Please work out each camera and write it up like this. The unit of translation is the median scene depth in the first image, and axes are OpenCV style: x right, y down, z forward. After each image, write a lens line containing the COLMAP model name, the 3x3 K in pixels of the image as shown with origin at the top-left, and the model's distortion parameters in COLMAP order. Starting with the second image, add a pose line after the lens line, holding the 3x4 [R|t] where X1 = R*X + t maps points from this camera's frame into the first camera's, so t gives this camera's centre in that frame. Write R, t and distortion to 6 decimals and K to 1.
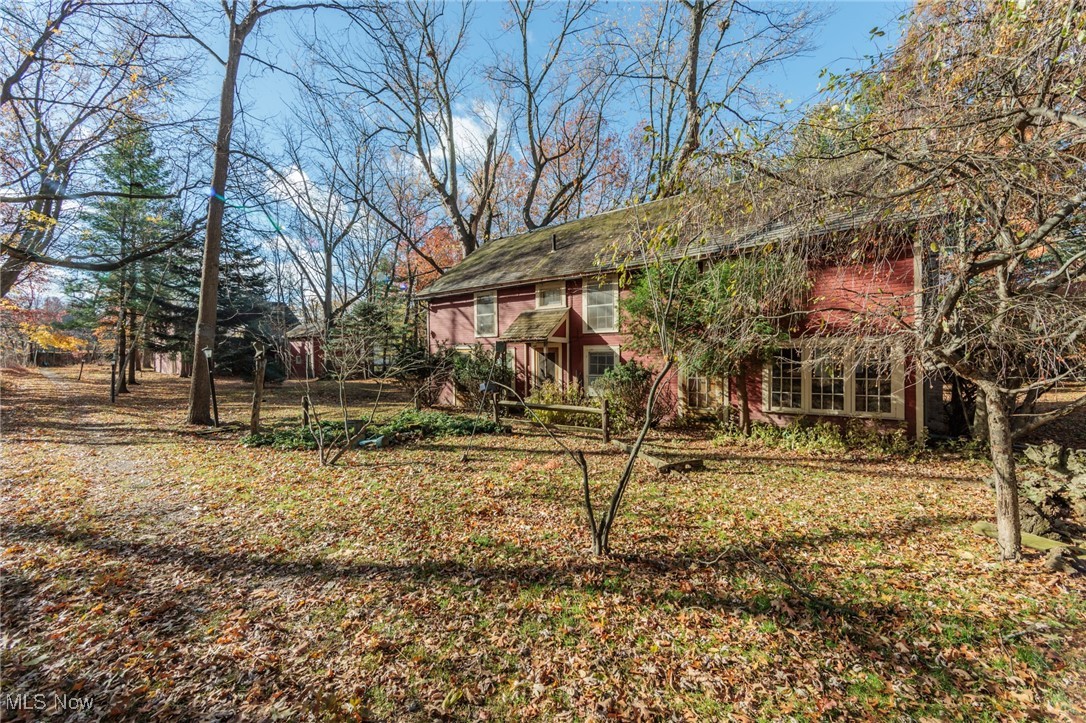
lens RADIAL K [[428.4, 0, 544.6], [0, 428.4, 356.1], [0, 0, 1]] dist [-0.002175, -0.000098]
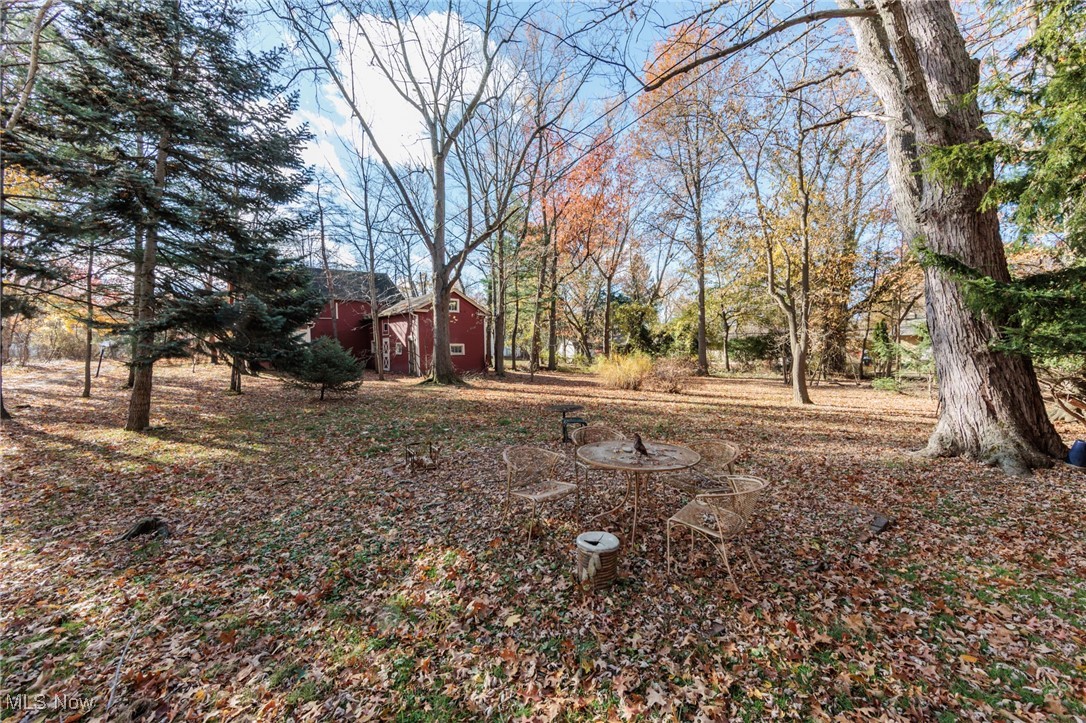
lens RADIAL K [[439.3, 0, 539.4], [0, 439.3, 355.7], [0, 0, 1]] dist [-0.002475, -0.000218]
pose [[0.970065, -0.003400, -0.242821, -0.231750], [0.006832, 0.999888, 0.013294, 0.013635], [0.242749, -0.014555, 0.969980, 0.457387]]
